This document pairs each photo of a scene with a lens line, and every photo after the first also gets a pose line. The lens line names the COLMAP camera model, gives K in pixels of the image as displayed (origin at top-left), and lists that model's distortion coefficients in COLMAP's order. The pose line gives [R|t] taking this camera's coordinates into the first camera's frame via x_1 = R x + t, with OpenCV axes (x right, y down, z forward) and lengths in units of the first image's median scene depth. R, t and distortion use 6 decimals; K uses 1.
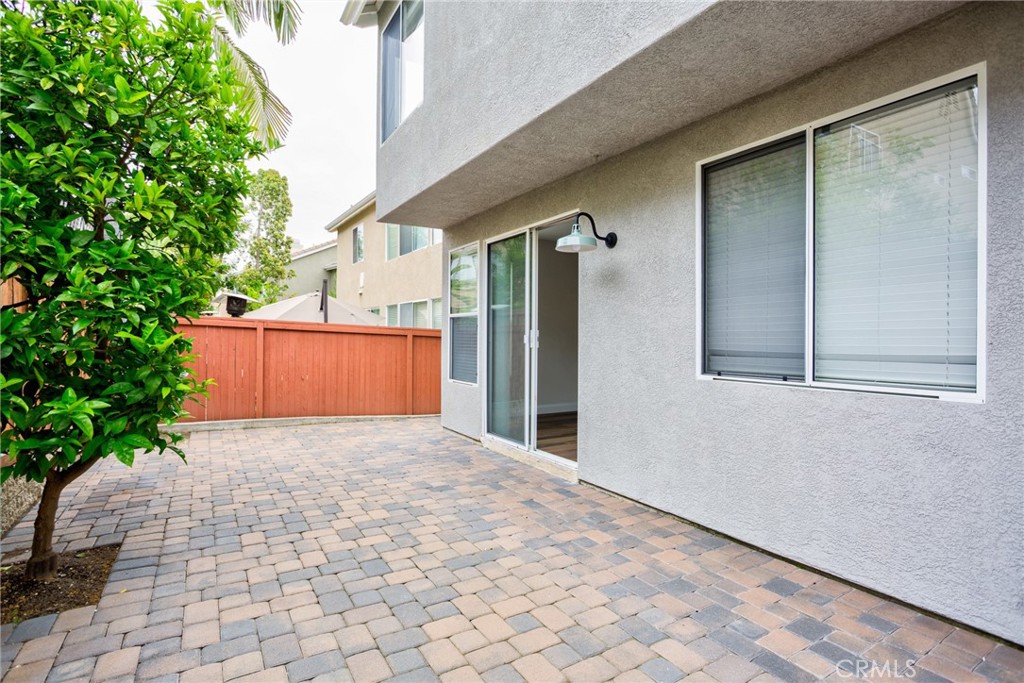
lens RADIAL K [[498.2, 0, 505.6], [0, 498.2, 339.8], [0, 0, 1]] dist [-0.018905, 0.005927]
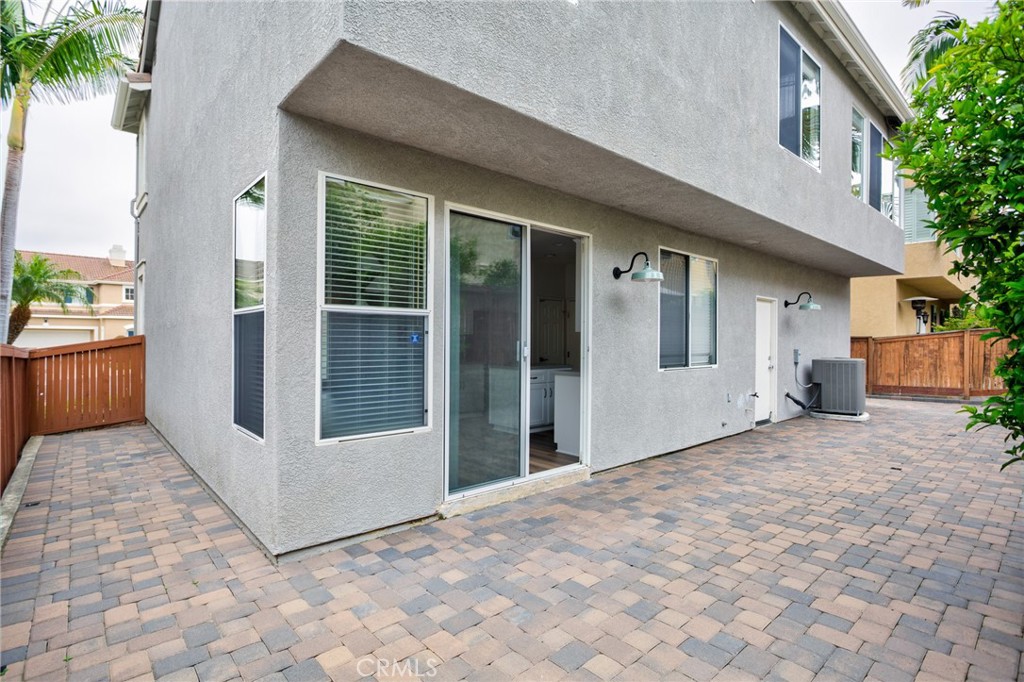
lens RADIAL K [[498.2, 0, 505.9], [0, 498.2, 340.5], [0, 0, 1]] dist [-0.018905, 0.005927]
pose [[-0.167703, -0.009452, 0.985792, -1.025147], [-0.003090, 0.999954, 0.009062, -0.036151], [-0.985833, -0.001526, -0.167724, 1.514604]]
